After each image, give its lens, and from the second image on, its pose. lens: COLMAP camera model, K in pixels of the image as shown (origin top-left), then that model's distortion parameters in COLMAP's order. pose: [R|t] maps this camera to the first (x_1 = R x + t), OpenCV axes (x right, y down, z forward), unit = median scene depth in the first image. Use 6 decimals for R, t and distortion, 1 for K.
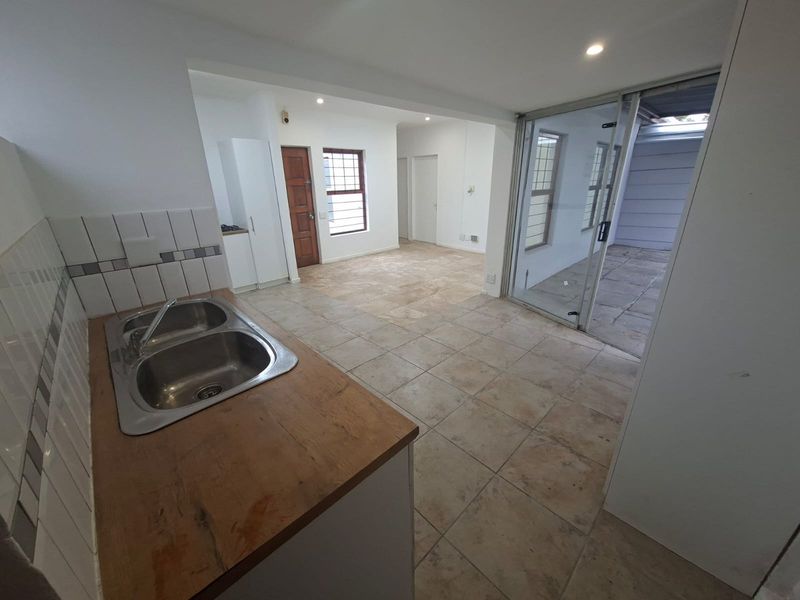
lens RADIAL K [[313.1, 0, 398.7], [0, 313.1, 297.3], [0, 0, 1]] dist [-0.009614, 0.000659]
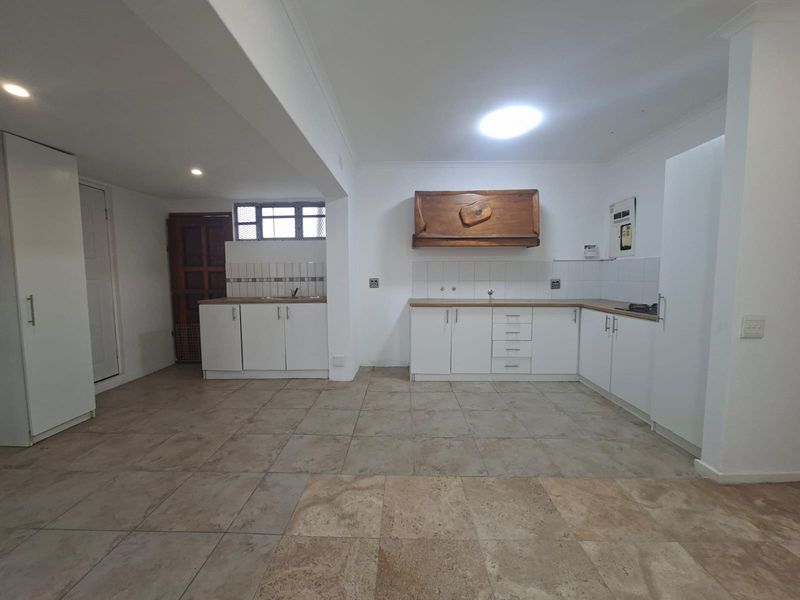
lens RADIAL K [[313.1, 0, 397.4], [0, 313.1, 300.1], [0, 0, 1]] dist [-0.009614, 0.000659]
pose [[-0.706700, 0.081716, -0.702779, 0.193262], [-0.231092, 0.912169, 0.338444, -0.292957], [0.668709, 0.401584, -0.625746, 0.930859]]
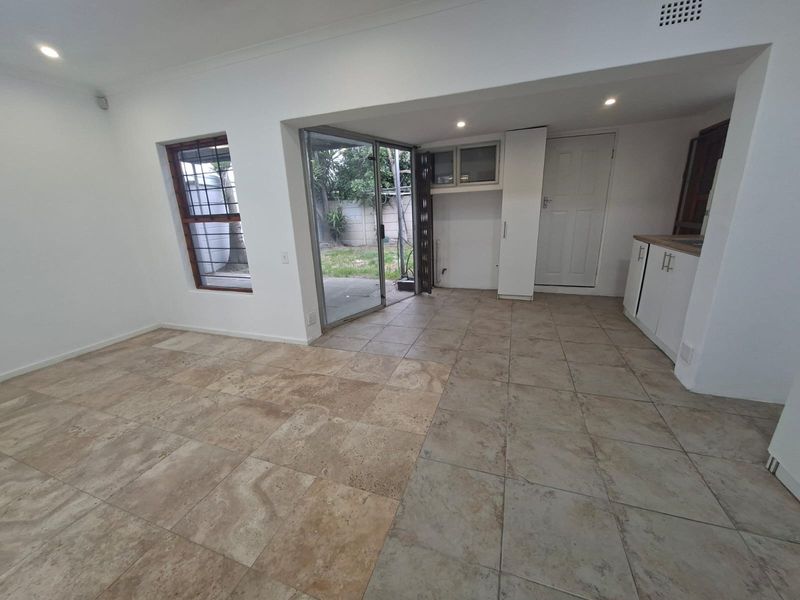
lens RADIAL K [[313.1, 0, 398.4], [0, 313.1, 299.8], [0, 0, 1]] dist [-0.009614, 0.000659]
pose [[-0.442689, -0.215287, 0.870447, -0.406274], [0.358459, 0.847317, 0.391870, -0.282417], [-0.821909, 0.485496, -0.297926, 0.889076]]
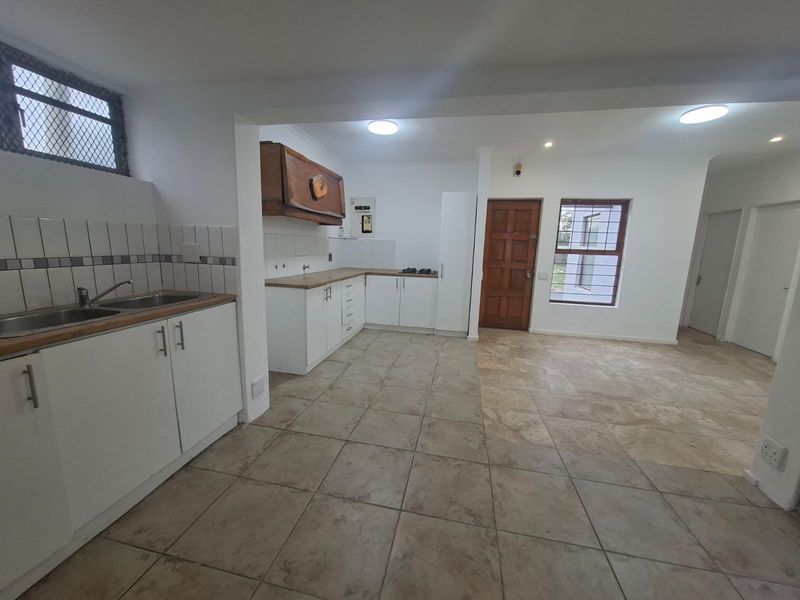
lens RADIAL K [[313.1, 0, 397.5], [0, 313.1, 299.3], [0, 0, 1]] dist [-0.009614, 0.000659]
pose [[0.563268, 0.176330, -0.807240, 0.263559], [-0.329987, 0.943677, -0.024123, -0.067595], [0.757521, 0.279966, 0.589730, 0.284729]]
